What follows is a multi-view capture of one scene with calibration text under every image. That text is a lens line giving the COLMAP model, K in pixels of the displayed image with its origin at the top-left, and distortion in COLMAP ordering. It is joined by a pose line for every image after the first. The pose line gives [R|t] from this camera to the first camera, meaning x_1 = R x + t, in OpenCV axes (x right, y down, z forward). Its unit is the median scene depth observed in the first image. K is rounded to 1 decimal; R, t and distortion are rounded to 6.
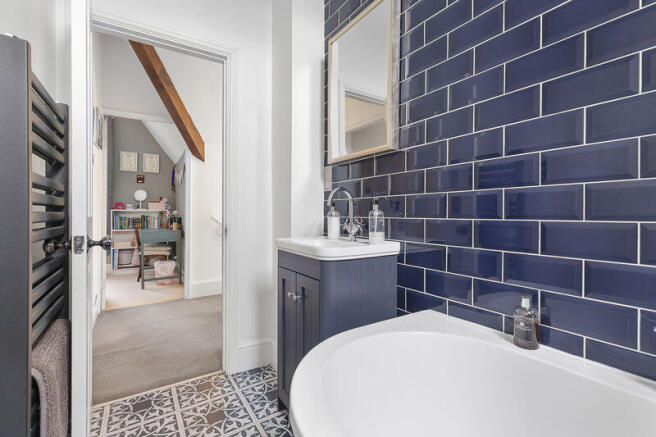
lens RADIAL K [[287.3, 0, 328.0], [0, 287.3, 218.5], [0, 0, 1]] dist [0.000827, -0.000159]
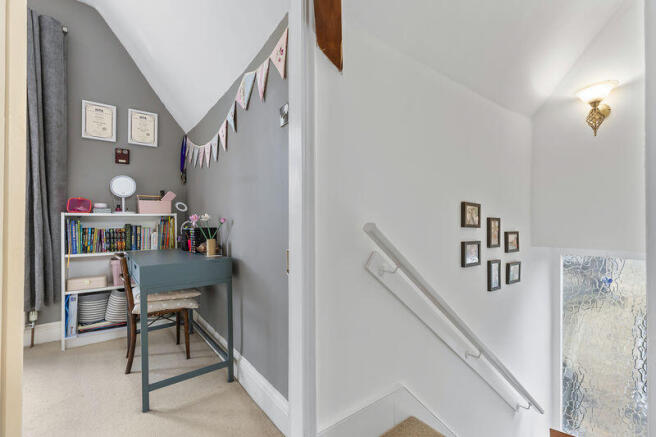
lens RADIAL K [[287.3, 0, 328.0], [0, 287.3, 218.5], [0, 0, 1]] dist [0.000827, -0.000159]
pose [[0.995454, -0.010113, 0.094707, -0.332266], [0.011703, 0.999799, -0.016256, -0.008864], [-0.094523, 0.017290, 0.995372, 0.445625]]
